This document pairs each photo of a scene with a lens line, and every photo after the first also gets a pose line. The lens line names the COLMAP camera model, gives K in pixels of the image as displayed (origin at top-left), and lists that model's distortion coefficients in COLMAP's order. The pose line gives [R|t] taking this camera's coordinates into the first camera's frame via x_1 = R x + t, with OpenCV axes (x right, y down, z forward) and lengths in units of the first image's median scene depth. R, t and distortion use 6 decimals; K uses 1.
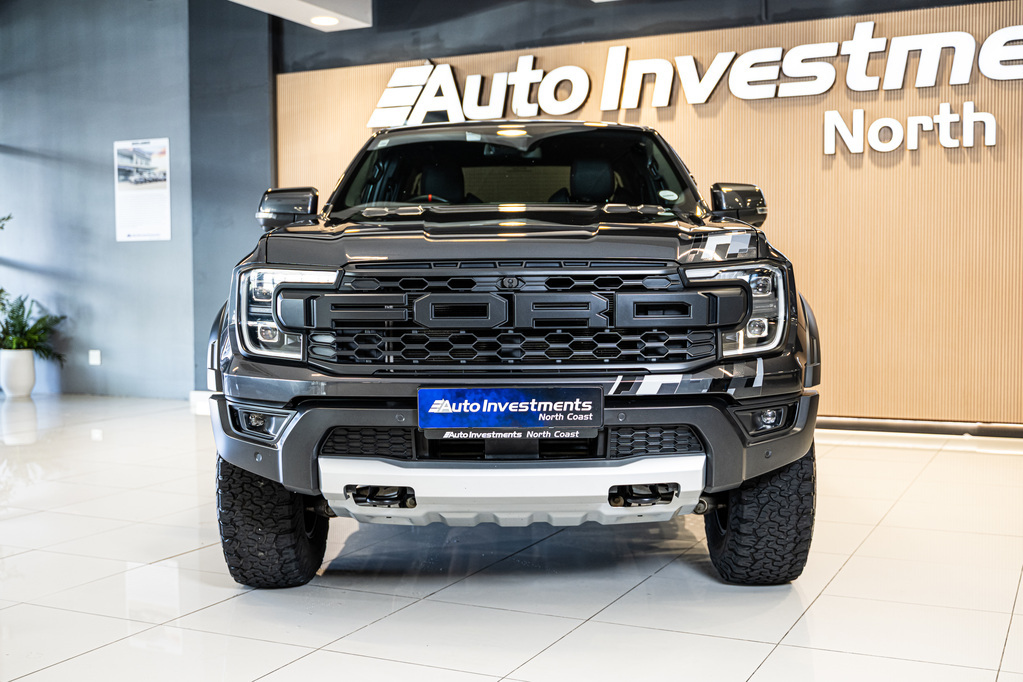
lens RADIAL K [[1211.2, 0, 505.6], [0, 1211.2, 340.0], [0, 0, 1]] dist [0.004581, 0.000000]
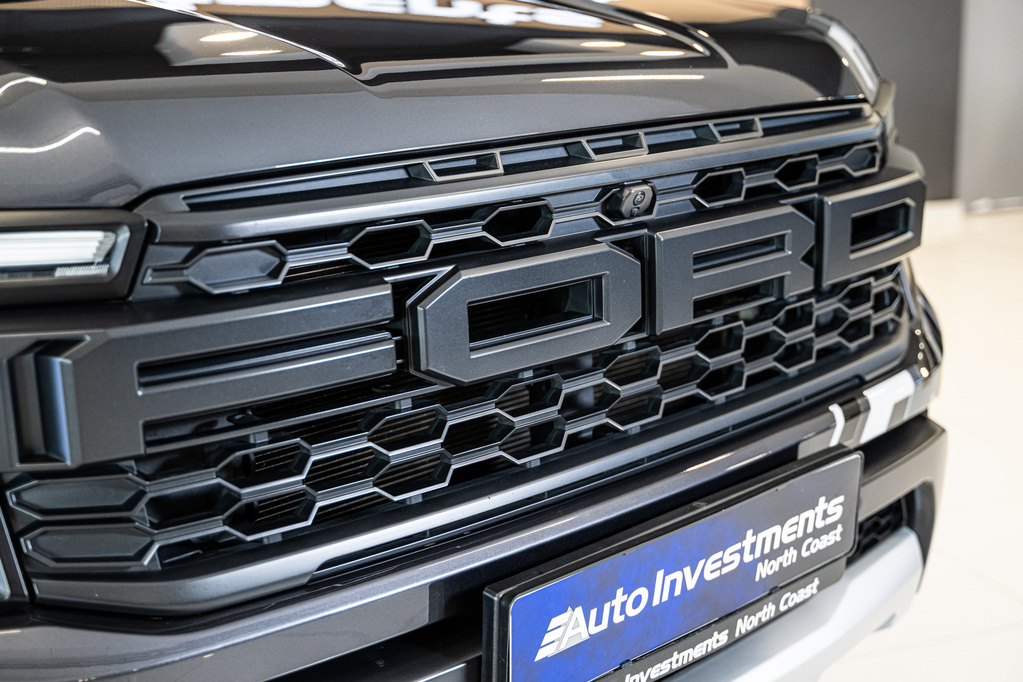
lens RADIAL K [[1421.8, 0, 512.8], [0, 1421.8, 347.5], [0, 0, 1]] dist [0.068578, 0.000000]
pose [[0.715746, -0.182711, 0.674036, -0.276790], [0.061798, 0.977953, 0.199472, -0.084333], [-0.695621, -0.101117, 0.711257, 0.706599]]
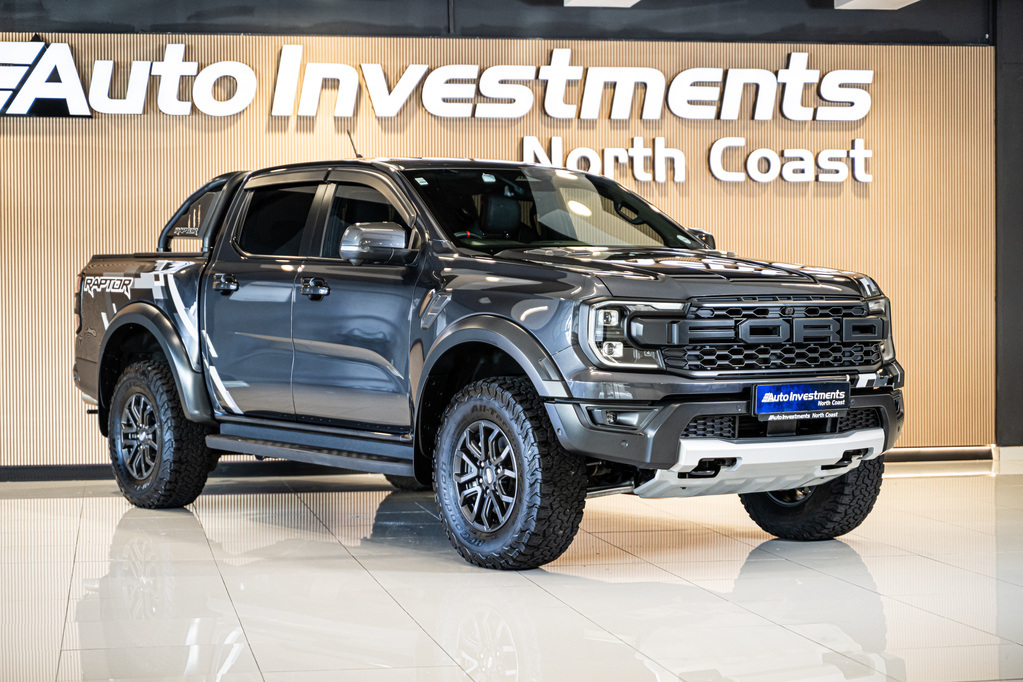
lens RADIAL K [[2227.6, 0, 514.9], [0, 2227.6, 345.1], [0, 0, 1]] dist [0.008669, 0.000000]
pose [[0.799123, -0.008660, 0.601105, -1.748665], [0.031053, 0.999156, -0.026888, 0.050698], [-0.600365, 0.040154, 0.798717, -0.861547]]
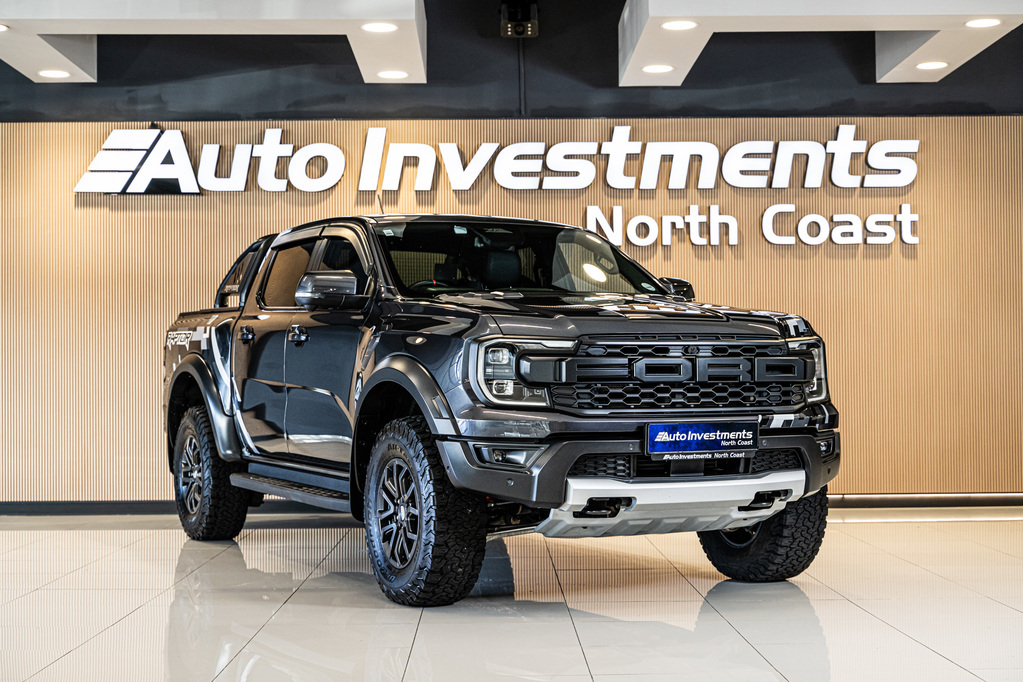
lens RADIAL K [[1753.5, 0, 509.0], [0, 1753.5, 341.4], [0, 0, 1]] dist [0.031054, 0.000000]
pose [[0.891371, 0.011569, 0.453128, -1.063105], [0.023668, 0.997123, -0.072016, 0.081324], [-0.452657, 0.074917, 0.888532, -0.690791]]
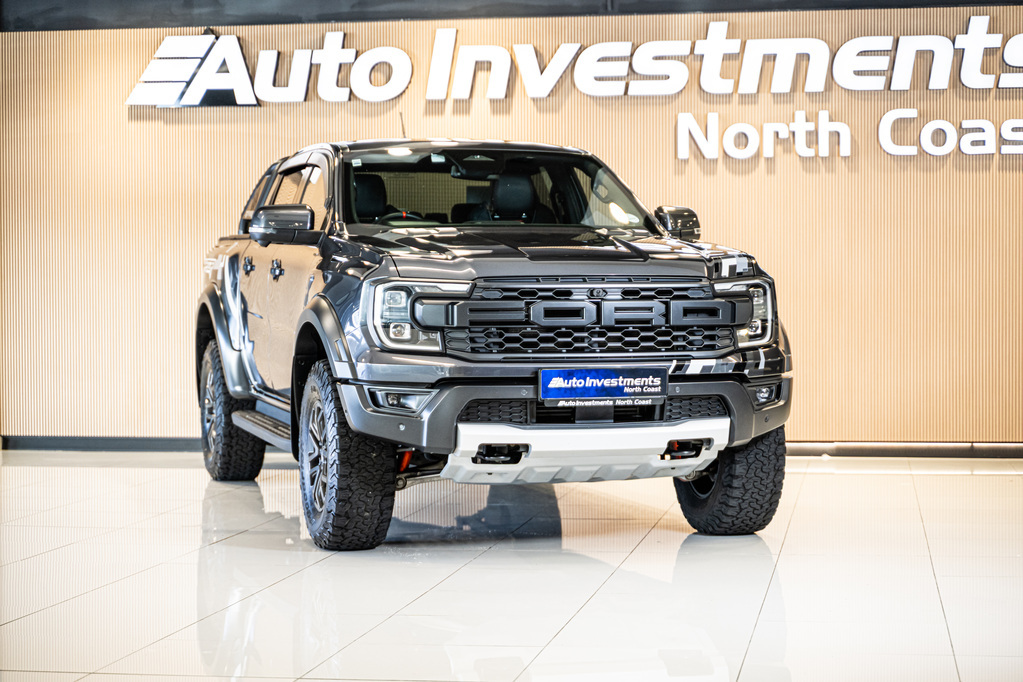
lens RADIAL K [[2227.6, 0, 504.8], [0, 2227.6, 341.6], [0, 0, 1]] dist [0.008669, 0.000000]
pose [[0.958172, -0.003109, 0.286176, -0.779043], [0.011426, 0.999559, -0.027399, 0.071898], [-0.285965, 0.029522, 0.957785, -1.314610]]
